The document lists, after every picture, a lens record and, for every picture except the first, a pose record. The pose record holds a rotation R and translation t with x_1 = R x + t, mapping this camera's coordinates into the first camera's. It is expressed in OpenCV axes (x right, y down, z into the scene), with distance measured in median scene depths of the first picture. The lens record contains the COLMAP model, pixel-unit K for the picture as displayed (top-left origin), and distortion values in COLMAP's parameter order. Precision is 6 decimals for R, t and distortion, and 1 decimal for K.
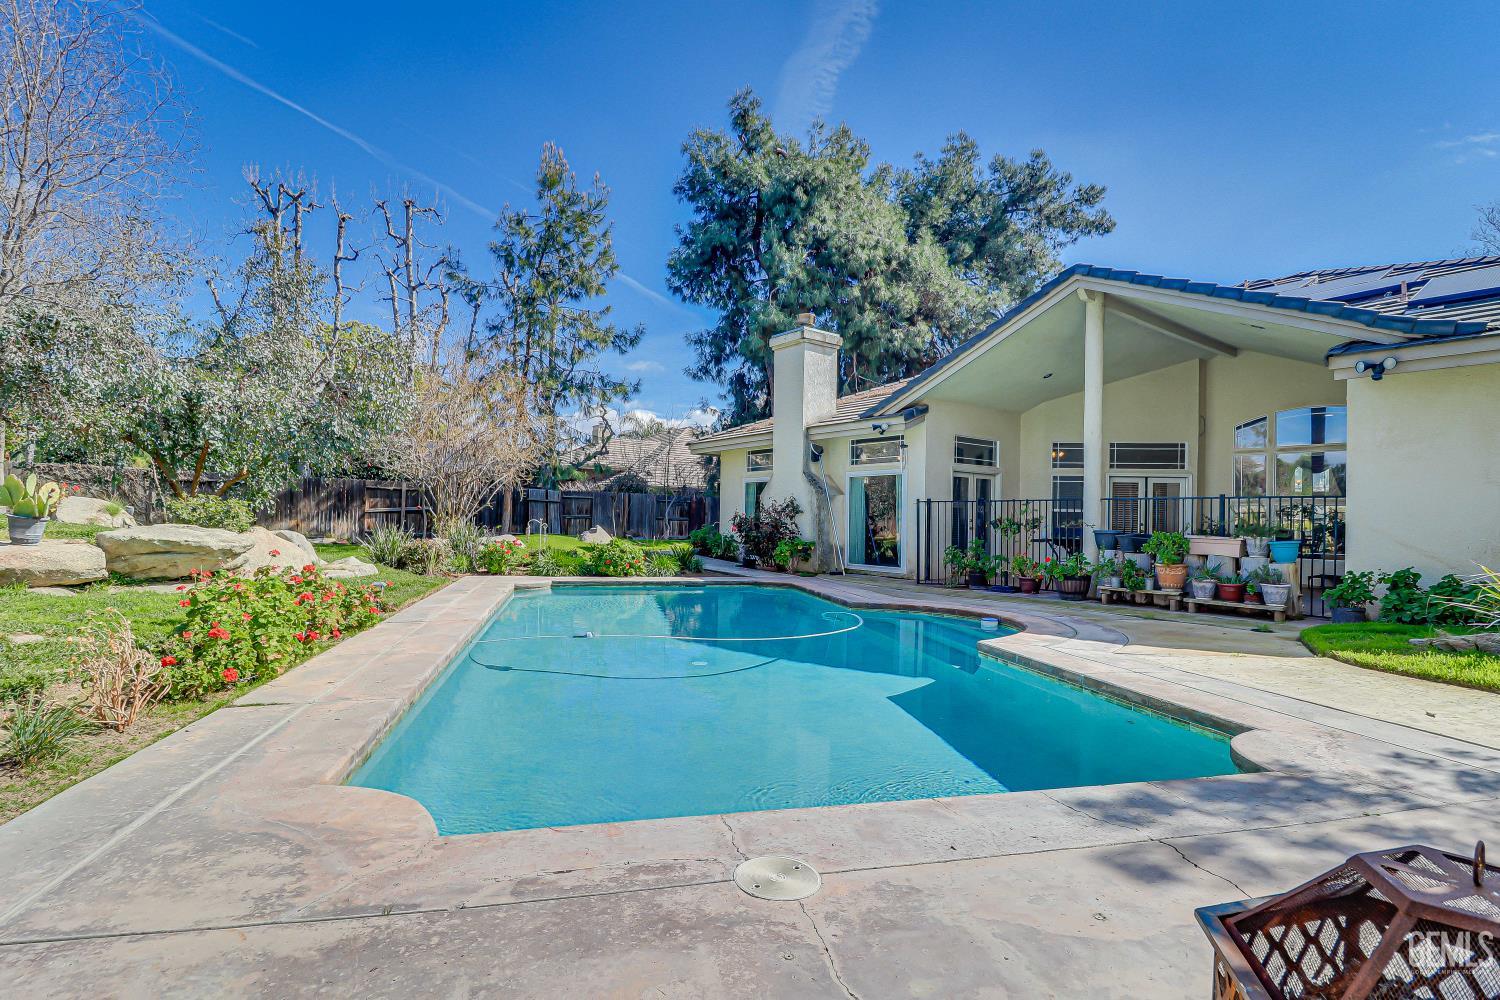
lens RADIAL K [[705.0, 0, 745.5], [0, 705.0, 508.9], [0, 0, 1]] dist [0.007630, -0.017311]
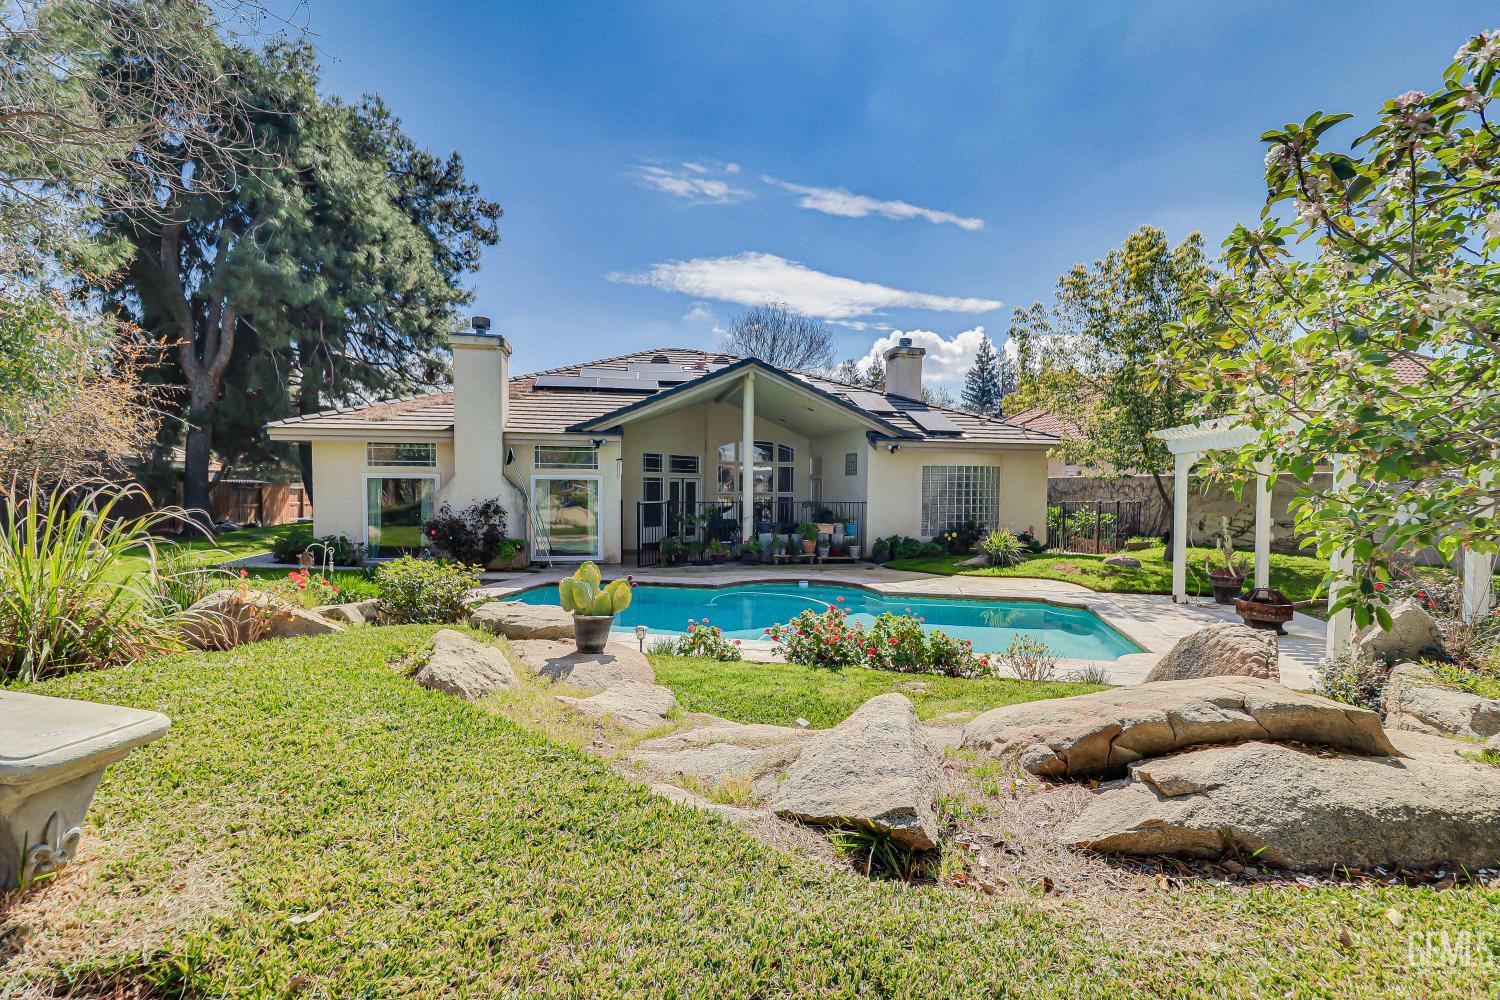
lens RADIAL K [[690.0, 0, 761.9], [0, 690.0, 507.6], [0, 0, 1]] dist [-0.000113, -0.000172]
pose [[0.443039, -0.044826, 0.895381, -0.681366], [-0.013908, 0.998285, 0.056859, -0.067963], [-0.896394, -0.037644, 0.441656, 0.195650]]
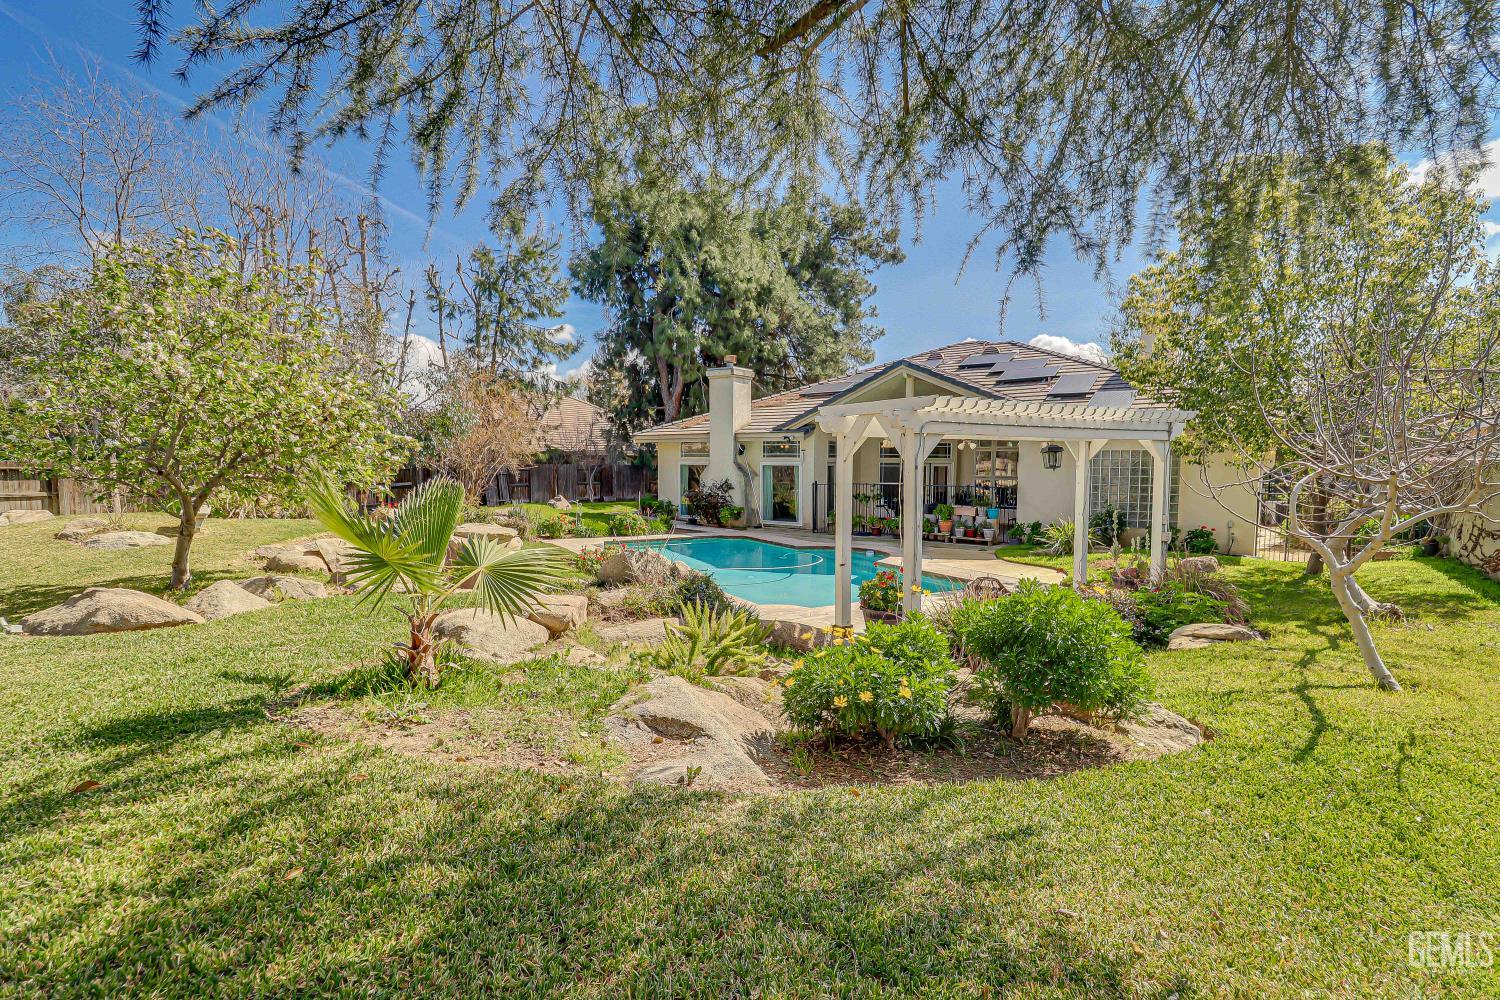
lens RADIAL K [[690.0, 0, 761.9], [0, 690.0, 507.6], [0, 0, 1]] dist [-0.000113, -0.000172]
pose [[0.955107, -0.032888, 0.294429, -0.310180], [0.007594, 0.996211, 0.086640, -0.084797], [-0.296162, -0.080515, 0.951738, -0.466533]]
